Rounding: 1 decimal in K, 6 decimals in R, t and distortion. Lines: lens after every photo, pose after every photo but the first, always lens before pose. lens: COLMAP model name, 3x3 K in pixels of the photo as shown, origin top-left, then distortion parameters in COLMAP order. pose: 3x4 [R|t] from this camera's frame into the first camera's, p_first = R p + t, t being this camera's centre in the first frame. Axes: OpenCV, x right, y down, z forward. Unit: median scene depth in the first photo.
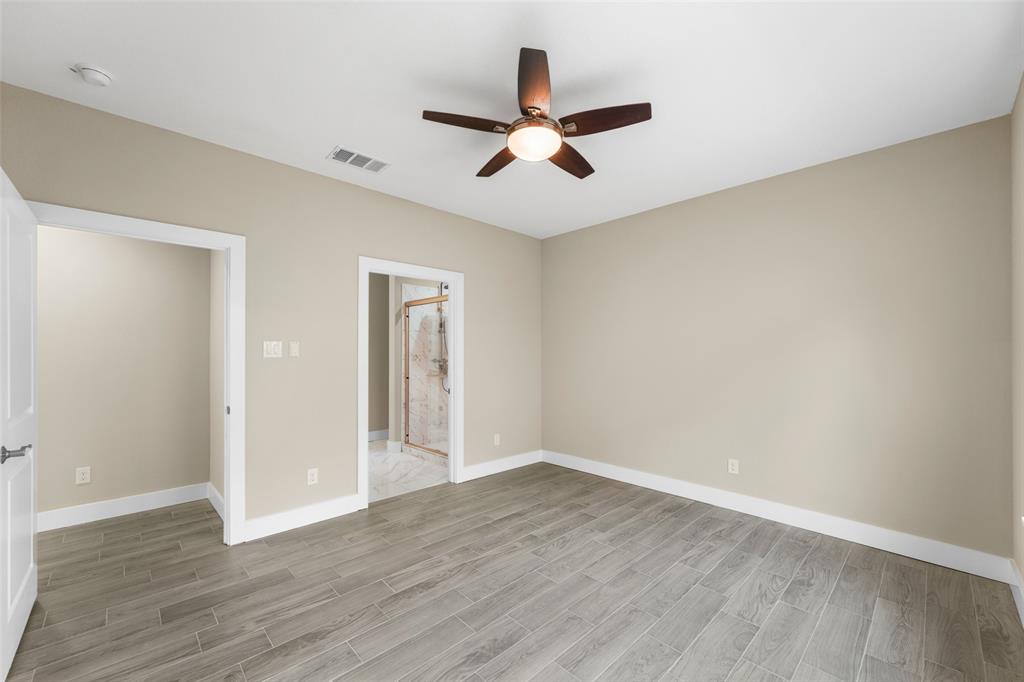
lens RADIAL K [[410.2, 0, 505.3], [0, 410.2, 343.9], [0, 0, 1]] dist [0.002284, -0.000475]
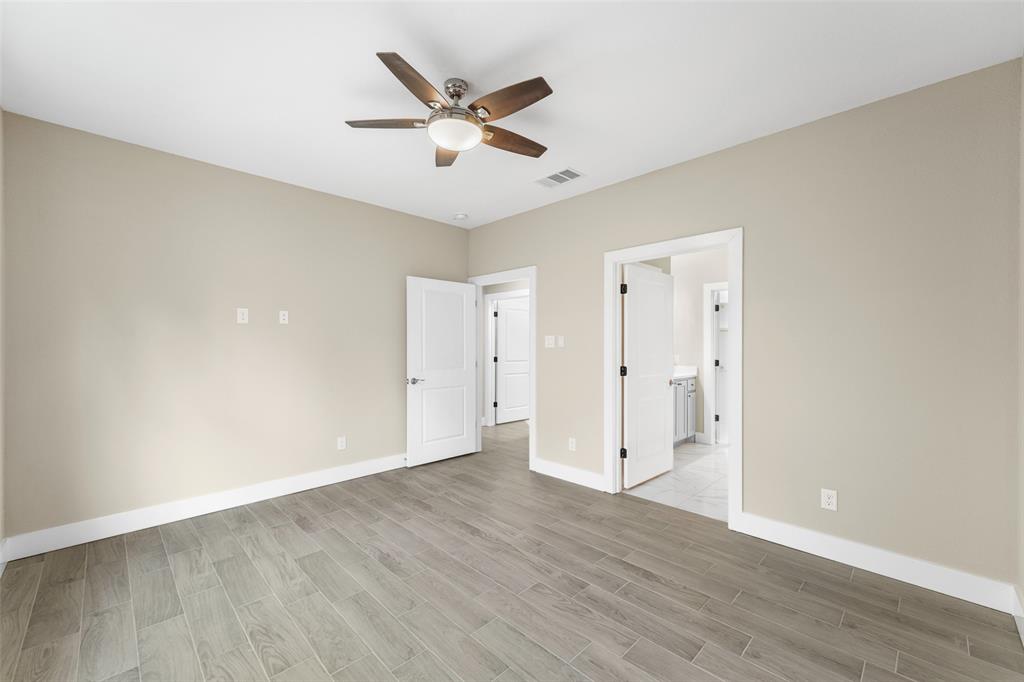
lens RADIAL K [[410.2, 0, 505.2], [0, 410.2, 345.1], [0, 0, 1]] dist [0.002284, -0.000475]
pose [[0.022949, 0.005281, -0.999723, 0.861825], [0.018460, 0.999813, 0.005705, 0.015207], [0.999566, -0.018586, 0.022847, 0.882902]]
